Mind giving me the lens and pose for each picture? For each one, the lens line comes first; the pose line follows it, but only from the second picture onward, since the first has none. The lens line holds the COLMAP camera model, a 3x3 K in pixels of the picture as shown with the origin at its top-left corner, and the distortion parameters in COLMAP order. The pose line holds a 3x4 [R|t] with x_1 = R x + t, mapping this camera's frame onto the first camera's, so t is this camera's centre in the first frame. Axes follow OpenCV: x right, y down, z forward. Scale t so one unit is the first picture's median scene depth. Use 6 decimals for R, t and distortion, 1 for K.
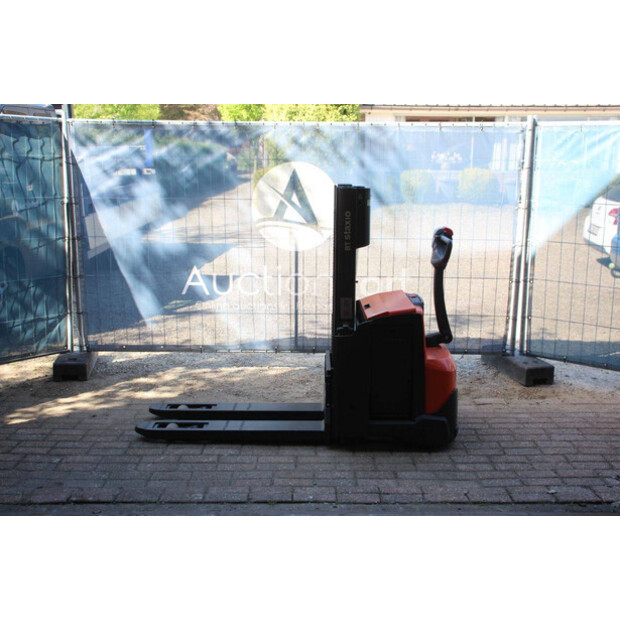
lens RADIAL K [[764.0, 0, 309.6], [0, 764.0, 309.4], [0, 0, 1]] dist [0.029861, 0.000000]
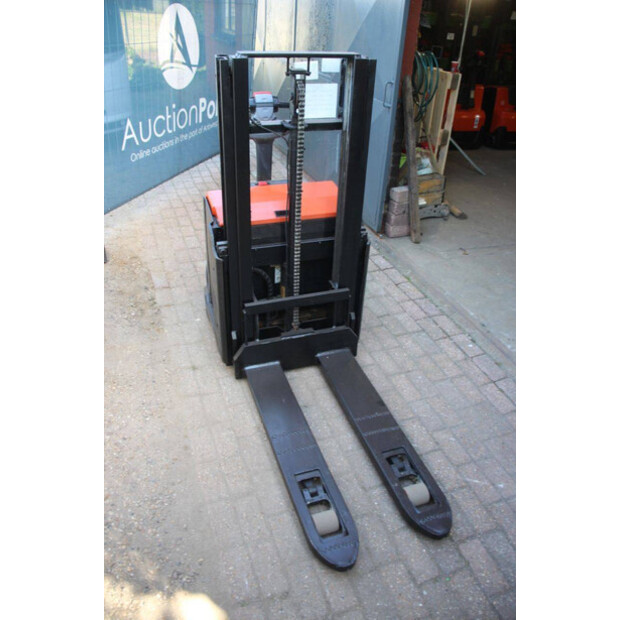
lens RADIAL K [[512.7, 0, 312.9], [0, 512.7, 310.3], [0, 0, 1]] dist [-0.147259, 0.114907]
pose [[-0.340657, -0.526541, 0.778915, -0.381285], [0.124222, 0.795997, 0.592416, -0.223214], [-0.931945, 0.298569, -0.205754, 1.058395]]
